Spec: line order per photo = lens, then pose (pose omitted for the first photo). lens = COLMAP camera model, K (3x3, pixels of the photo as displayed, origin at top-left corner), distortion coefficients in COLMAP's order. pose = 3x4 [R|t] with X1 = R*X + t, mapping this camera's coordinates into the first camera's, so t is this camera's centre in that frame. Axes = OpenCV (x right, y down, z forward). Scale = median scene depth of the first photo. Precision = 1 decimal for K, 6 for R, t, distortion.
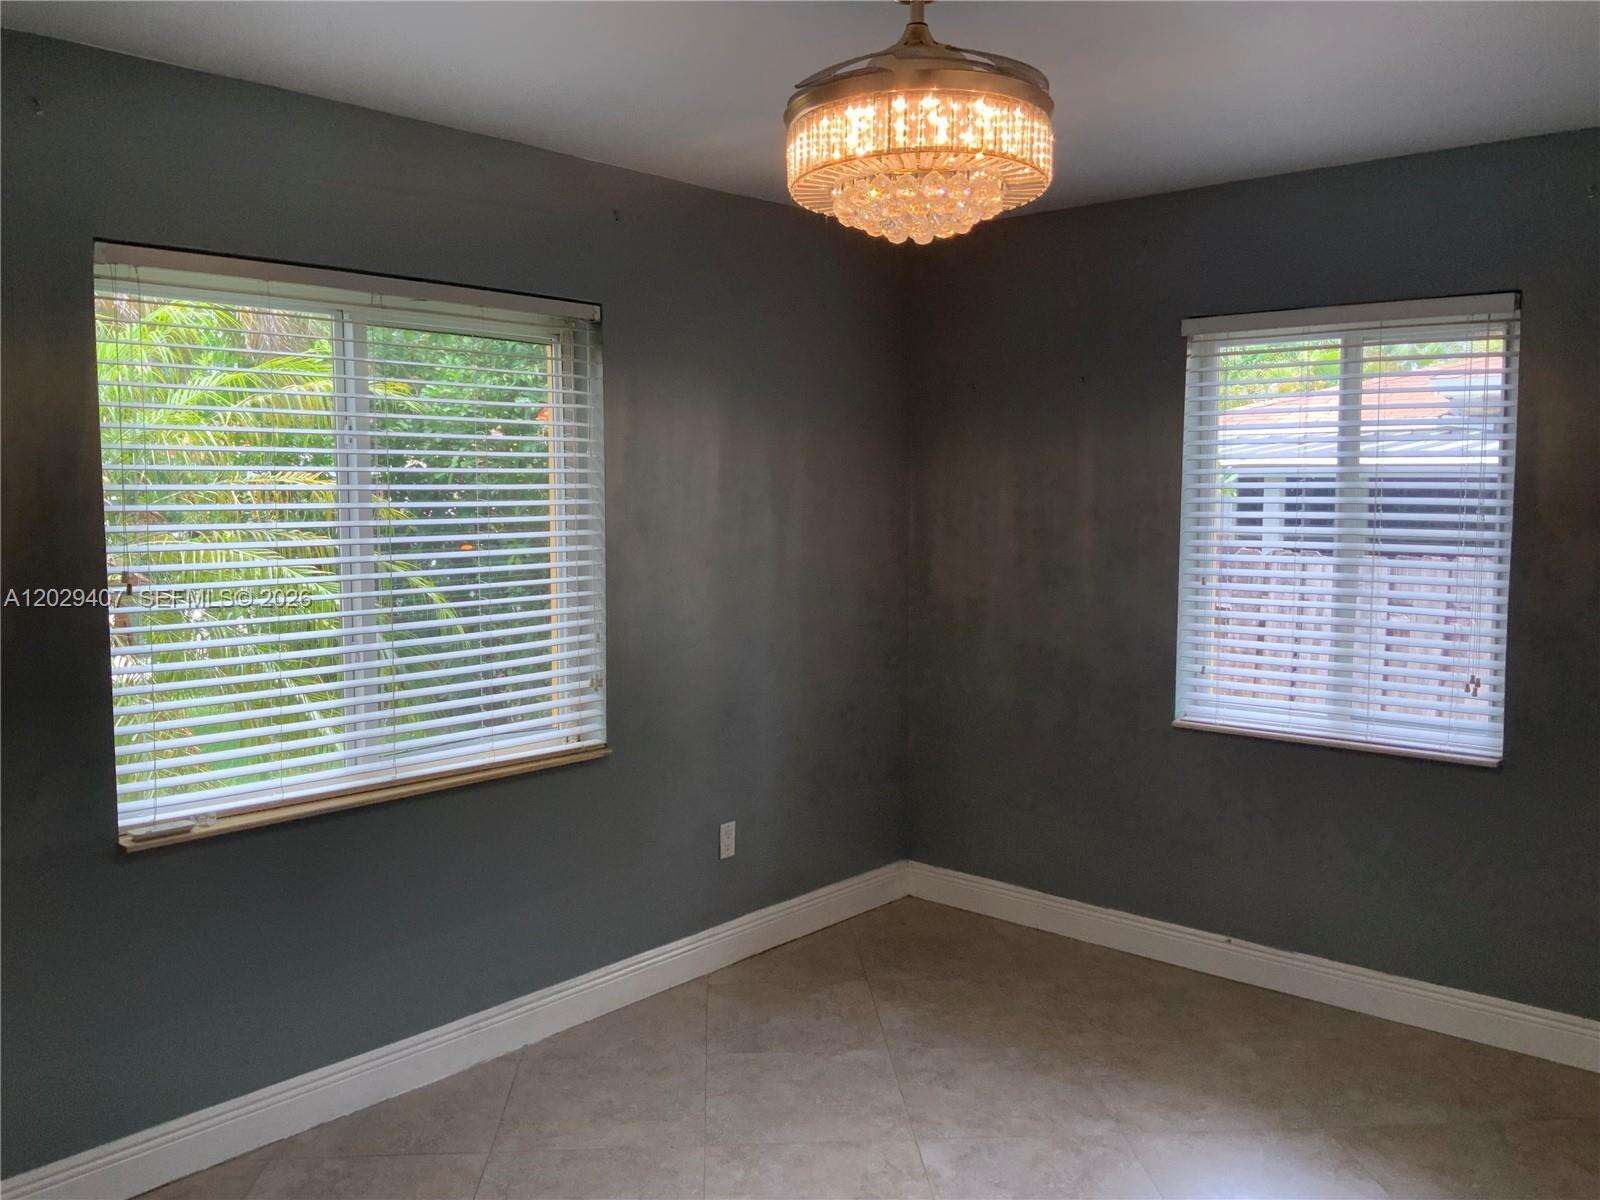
lens RADIAL K [[1393.4, 0, 835.5], [0, 1393.4, 604.1], [0, 0, 1]] dist [0.073658, -0.147738]
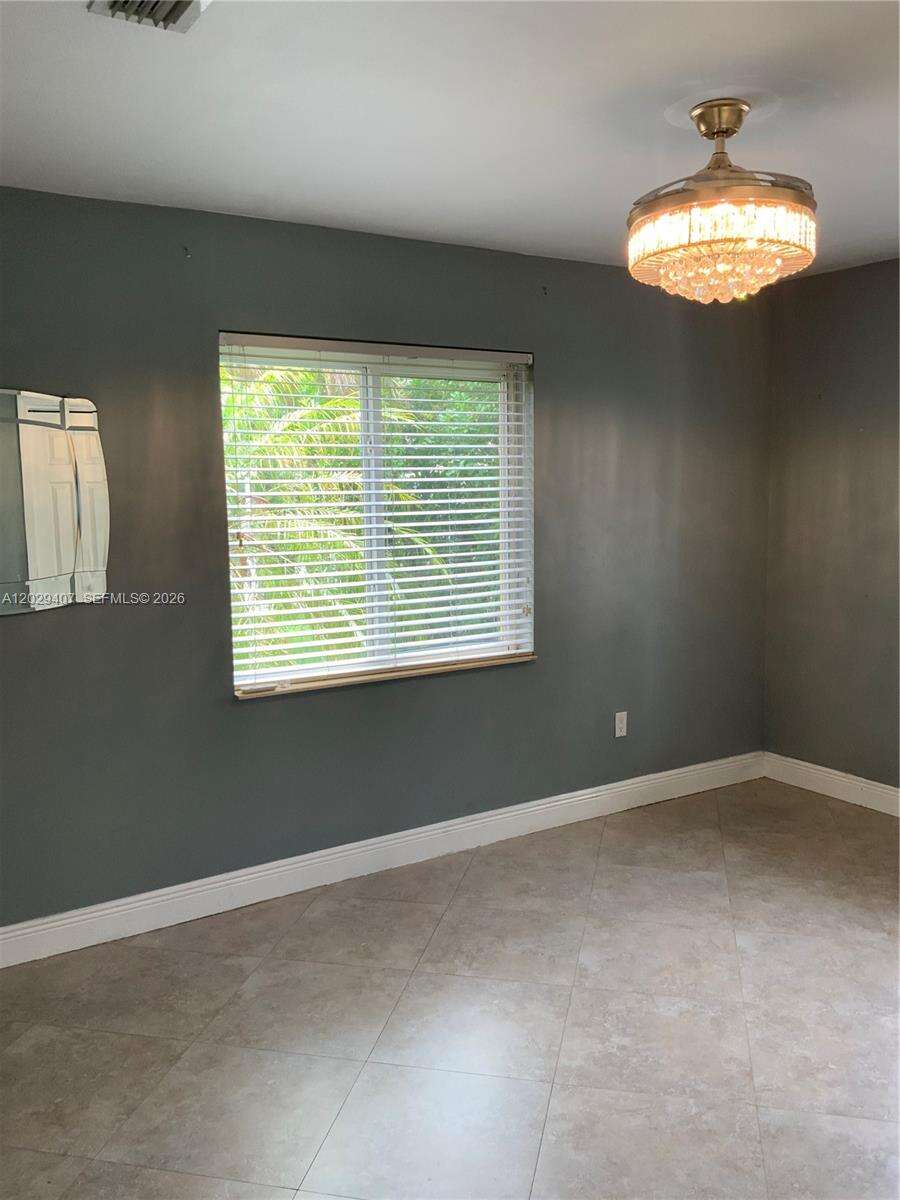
lens RADIAL K [[1045.1, 0, 449.9], [0, 1045.1, 604.5], [0, 0, 1]] dist [0.073658, -0.147738]
pose [[0.957777, 0.019225, -0.286868, 0.077928], [-0.010415, 0.999427, 0.032206, 0.017034], [0.287323, -0.027859, 0.957429, -0.100528]]
